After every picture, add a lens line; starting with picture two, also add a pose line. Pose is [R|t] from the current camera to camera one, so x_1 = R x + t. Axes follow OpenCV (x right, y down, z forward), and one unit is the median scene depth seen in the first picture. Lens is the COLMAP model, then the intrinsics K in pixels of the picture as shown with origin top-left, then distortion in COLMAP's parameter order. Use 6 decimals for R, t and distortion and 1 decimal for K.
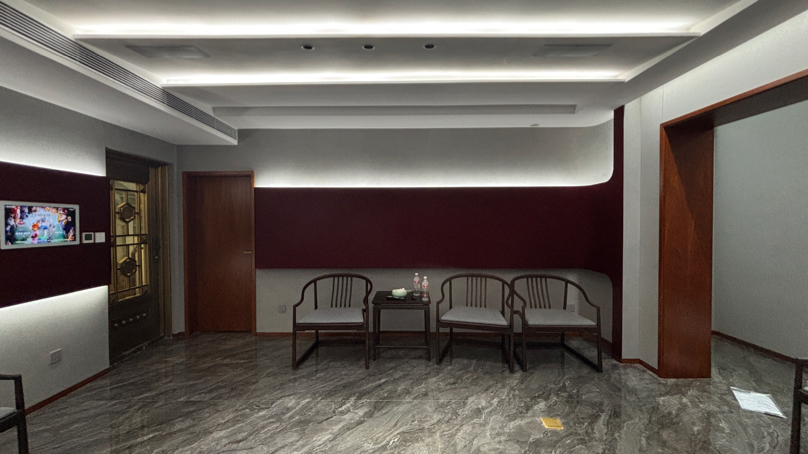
lens RADIAL K [[329.0, 0, 404.0], [0, 329.0, 227.0], [0, 0, 1]] dist [0.000697, -0.000394]
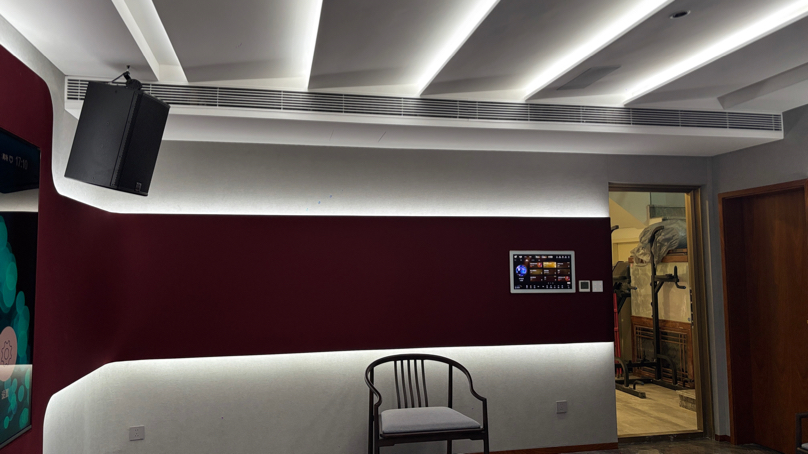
lens RADIAL K [[650.4, 0, 428.9], [0, 650.4, 228.5], [0, 0, 1]] dist [0.045650, 0.000858]
pose [[0.228450, -0.041286, -0.972680, 0.732740], [-0.011867, 0.998908, -0.045186, -0.041168], [0.973483, 0.021865, 0.227711, 0.167011]]
